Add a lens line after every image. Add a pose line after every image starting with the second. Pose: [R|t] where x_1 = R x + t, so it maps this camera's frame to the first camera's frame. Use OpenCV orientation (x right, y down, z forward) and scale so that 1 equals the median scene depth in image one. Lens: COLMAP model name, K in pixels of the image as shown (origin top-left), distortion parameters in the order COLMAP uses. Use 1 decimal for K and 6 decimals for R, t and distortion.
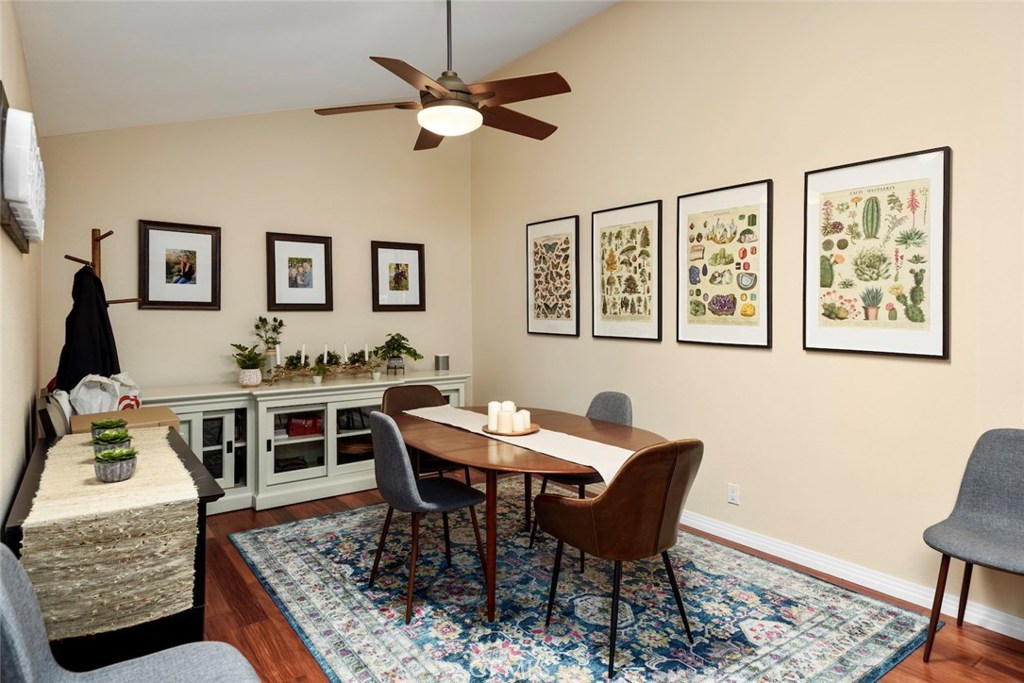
lens RADIAL K [[588.9, 0, 501.4], [0, 588.9, 313.0], [0, 0, 1]] dist [0.041654, 0.001453]
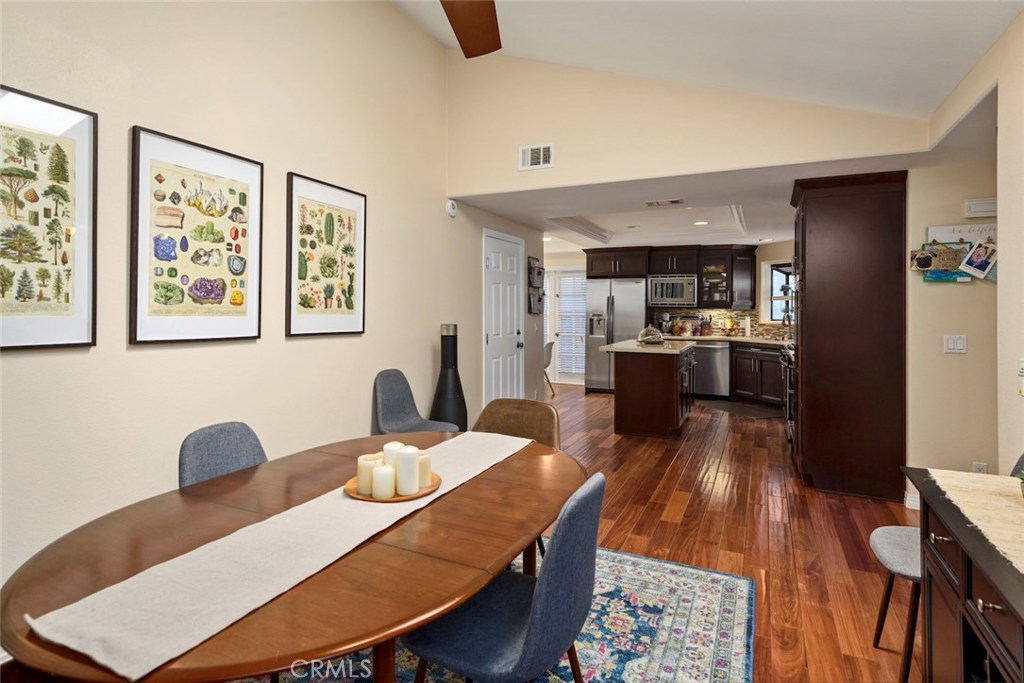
lens RADIAL K [[564.3, 0, 484.9], [0, 564.3, 298.6], [0, 0, 1]] dist [0.033234, -0.002825]
pose [[-0.479981, 0.010482, 0.877216, -0.504688], [-0.005622, 0.999871, -0.015024, 0.006328], [-0.877261, -0.012143, -0.479860, 1.068704]]
